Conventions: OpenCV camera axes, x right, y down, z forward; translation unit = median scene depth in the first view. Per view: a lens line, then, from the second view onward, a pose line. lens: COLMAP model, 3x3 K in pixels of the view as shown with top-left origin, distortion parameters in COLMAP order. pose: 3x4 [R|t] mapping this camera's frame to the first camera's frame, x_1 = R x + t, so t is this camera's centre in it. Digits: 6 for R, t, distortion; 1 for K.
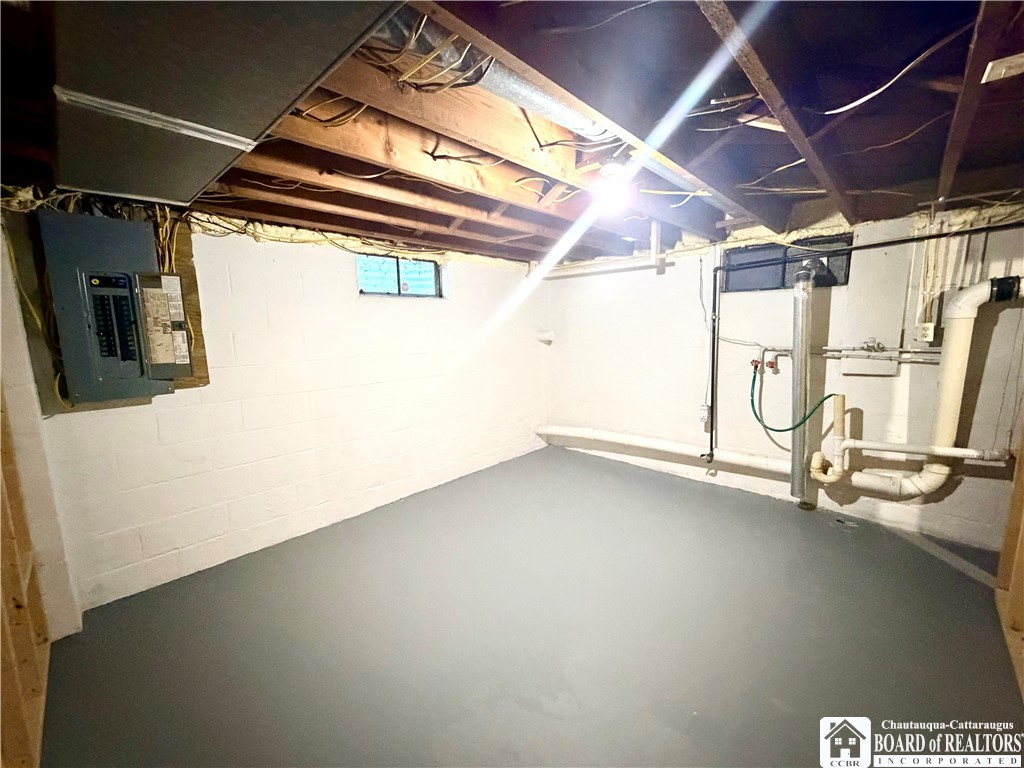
lens RADIAL K [[408.7, 0, 508.5], [0, 408.7, 385.3], [0, 0, 1]] dist [0.001054, -0.000265]
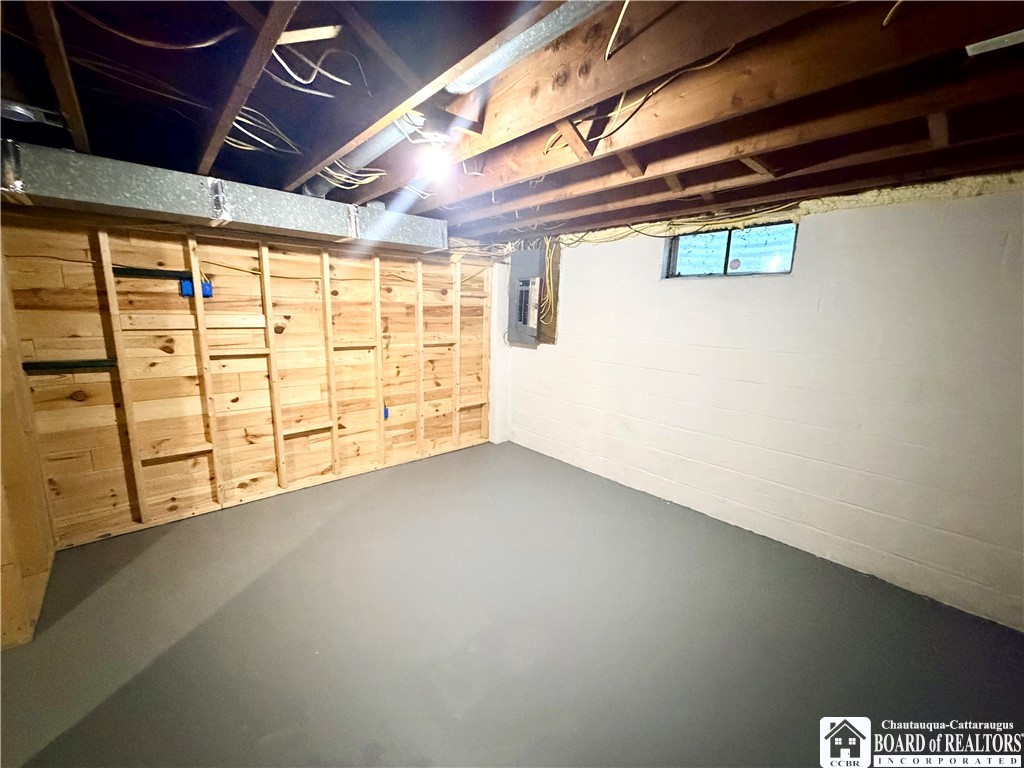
lens RADIAL K [[408.7, 0, 508.5], [0, 408.7, 385.3], [0, 0, 1]] dist [0.001054, -0.000265]
pose [[-0.070054, 0.198666, -0.977560, 0.654660], [-0.168875, 0.963461, 0.207903, -0.110688], [0.983145, 0.179650, -0.033945, 0.678417]]
